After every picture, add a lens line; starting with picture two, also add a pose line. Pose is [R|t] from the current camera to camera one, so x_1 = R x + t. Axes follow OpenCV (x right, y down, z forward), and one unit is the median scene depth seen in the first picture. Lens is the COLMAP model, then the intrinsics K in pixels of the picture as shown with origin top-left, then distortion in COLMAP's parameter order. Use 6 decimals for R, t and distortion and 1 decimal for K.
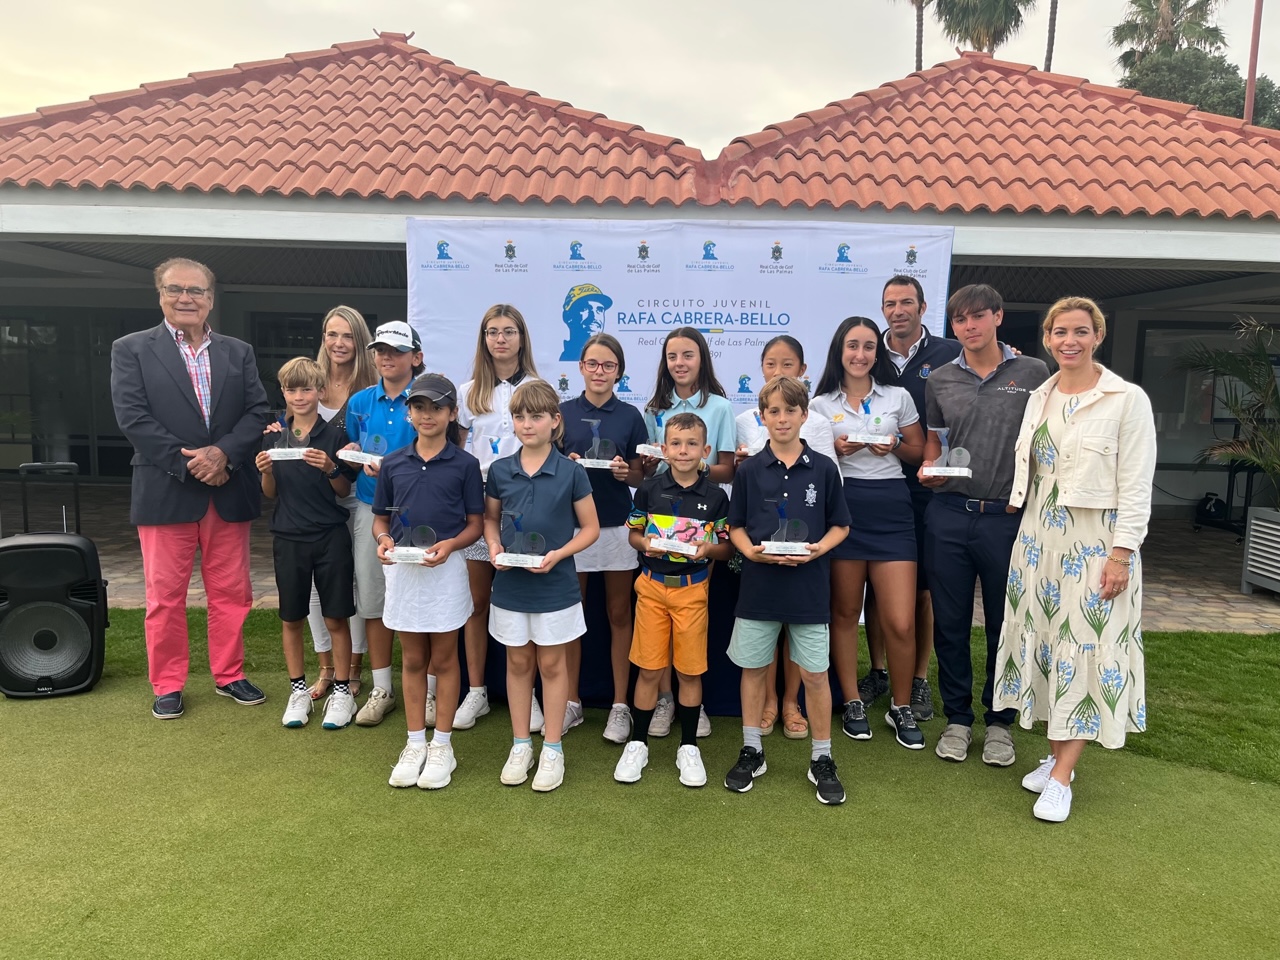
lens RADIAL K [[983.3, 0, 645.8], [0, 983.3, 484.0], [0, 0, 1]] dist [0.075026, -0.104450]
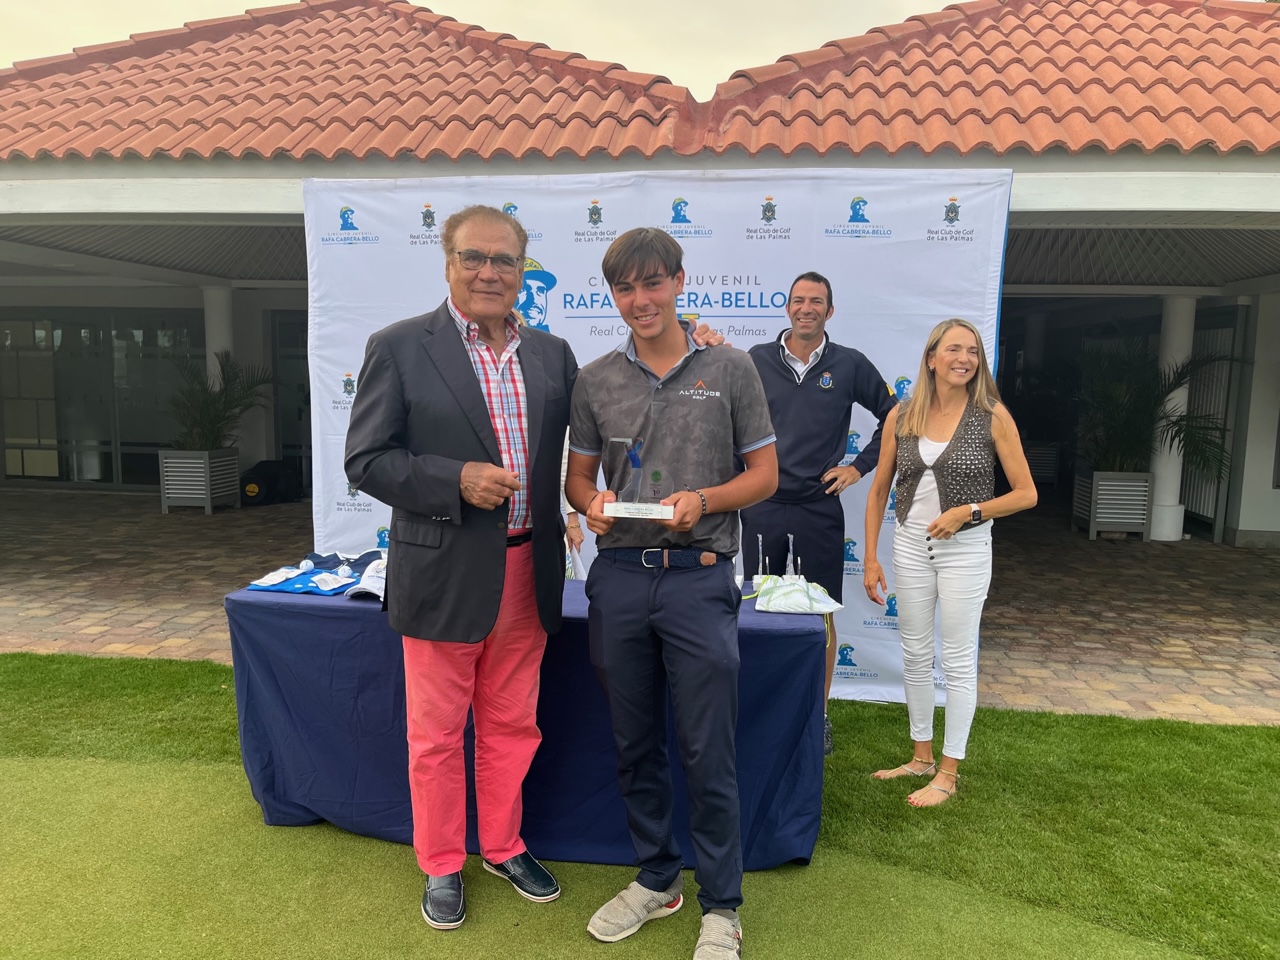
lens RADIAL K [[983.3, 0, 639.1], [0, 983.3, 486.2], [0, 0, 1]] dist [0.075026, -0.104450]
pose [[0.992033, 0.009582, -0.125611, 0.119733], [-0.009456, 0.999954, 0.001602, -0.022226], [0.125620, -0.000402, 0.992078, 0.215583]]
